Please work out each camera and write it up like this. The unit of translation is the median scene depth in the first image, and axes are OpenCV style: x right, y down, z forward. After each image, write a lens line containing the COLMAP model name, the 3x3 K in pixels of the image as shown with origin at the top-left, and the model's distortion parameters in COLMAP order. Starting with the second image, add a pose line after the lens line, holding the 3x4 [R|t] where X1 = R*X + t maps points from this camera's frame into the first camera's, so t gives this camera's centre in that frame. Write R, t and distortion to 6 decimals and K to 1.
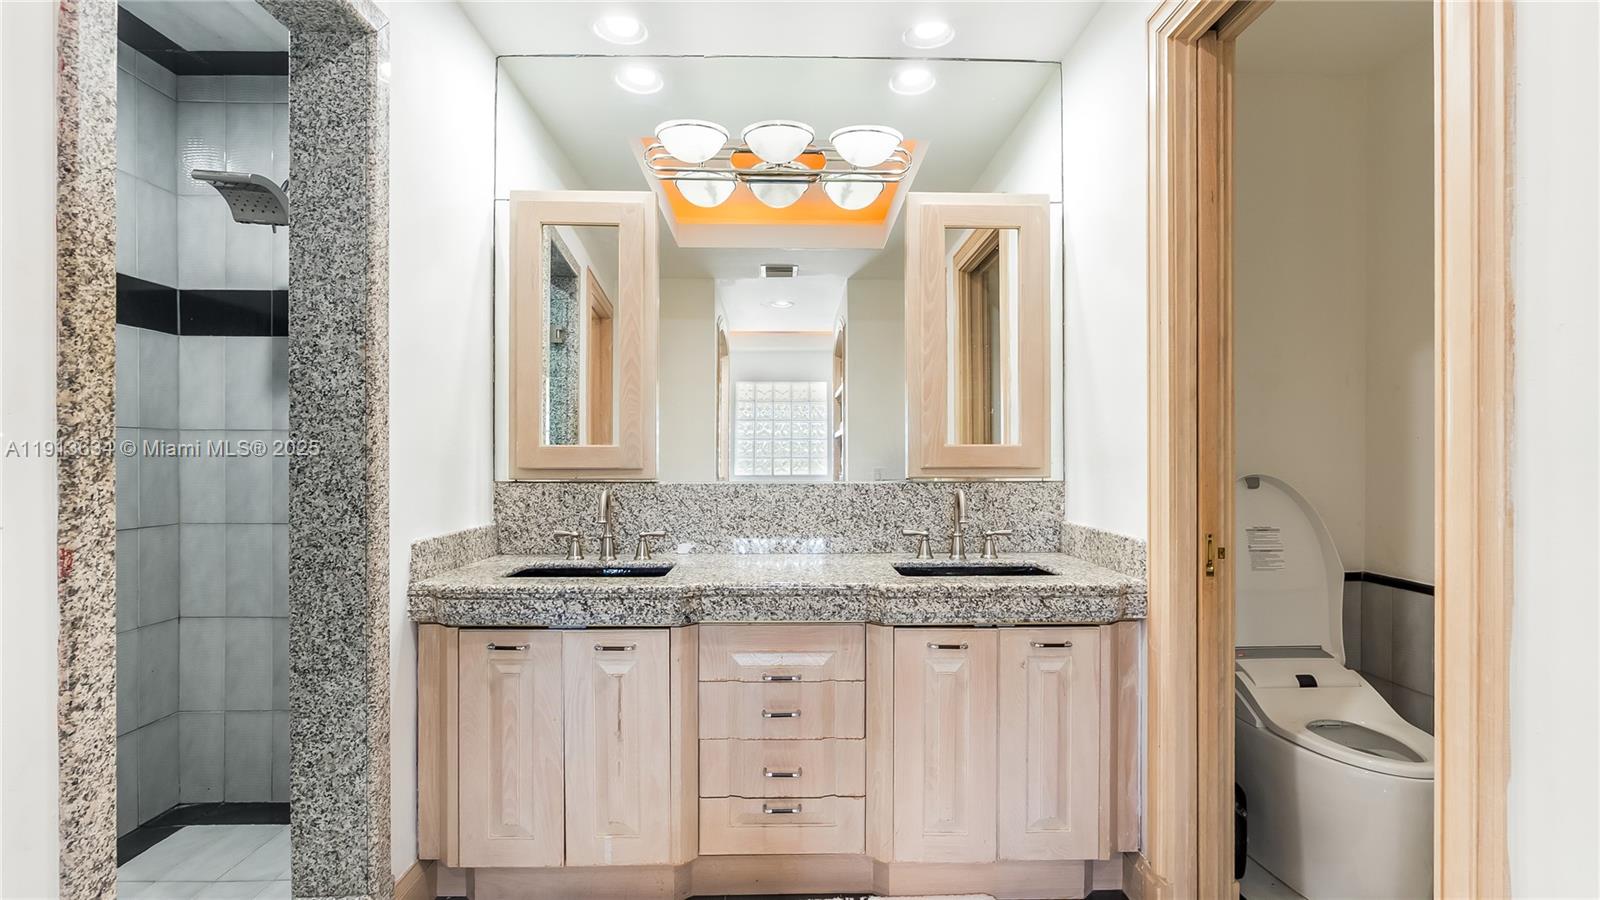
lens RADIAL K [[743.7, 0, 799.1], [0, 743.7, 462.9], [0, 0, 1]] dist [-0.005941, 0.000617]
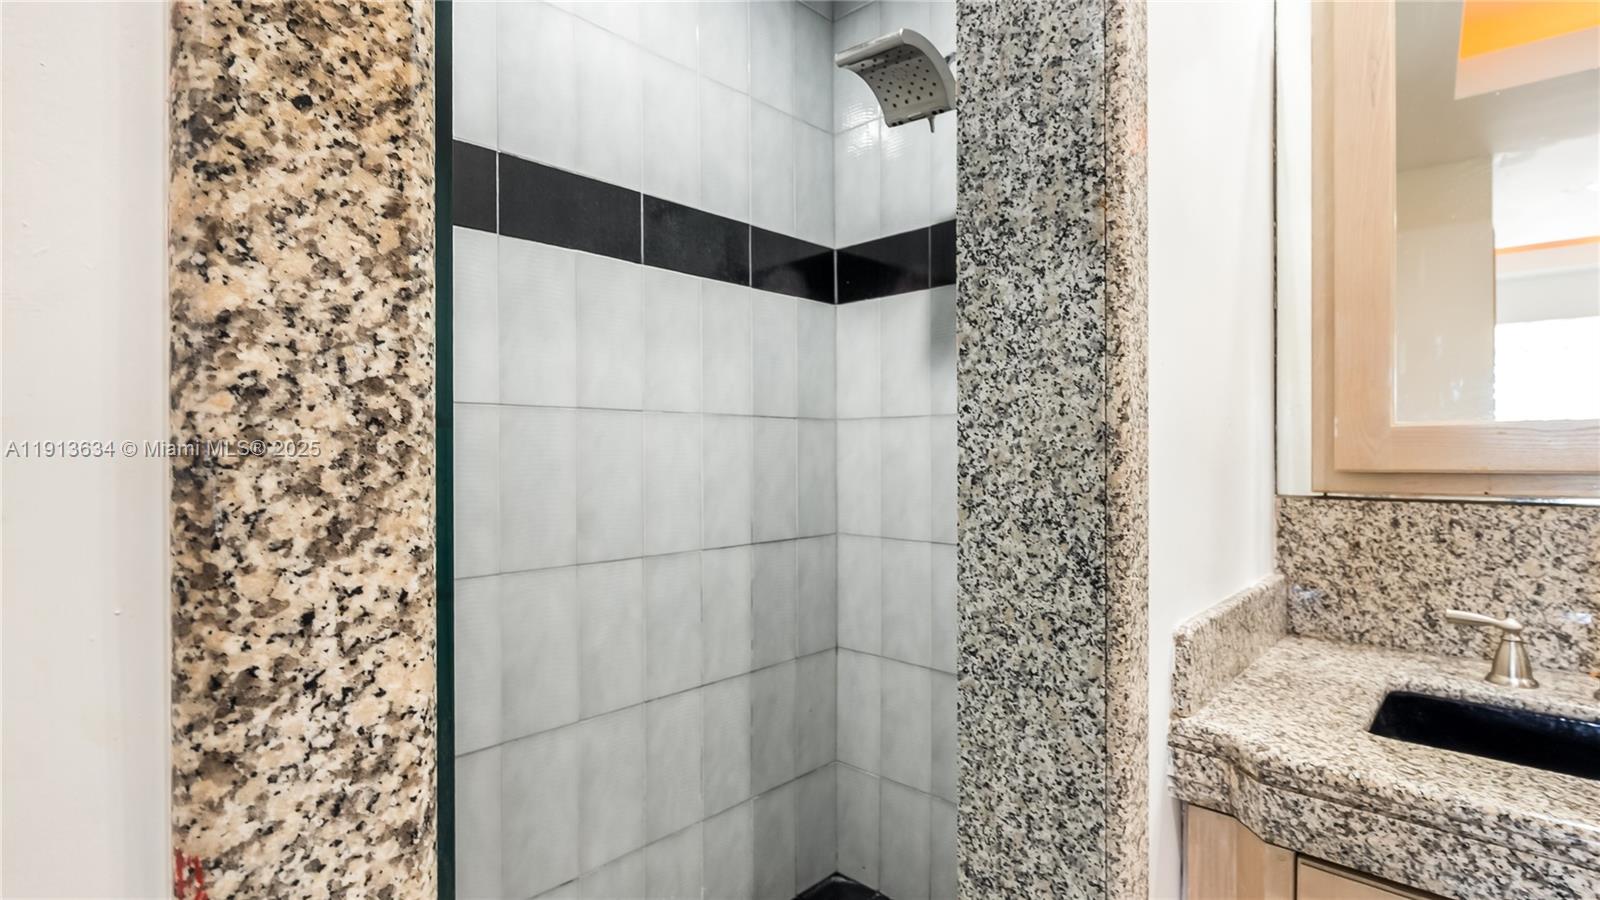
lens RADIAL K [[743.7, 0, 799.1], [0, 743.7, 462.9], [0, 0, 1]] dist [-0.005941, 0.000617]
pose [[0.701256, 0.003697, -0.712900, -0.398037], [0.002500, 0.999968, 0.007645, -0.004650], [0.712905, -0.007143, 0.701224, 0.561848]]
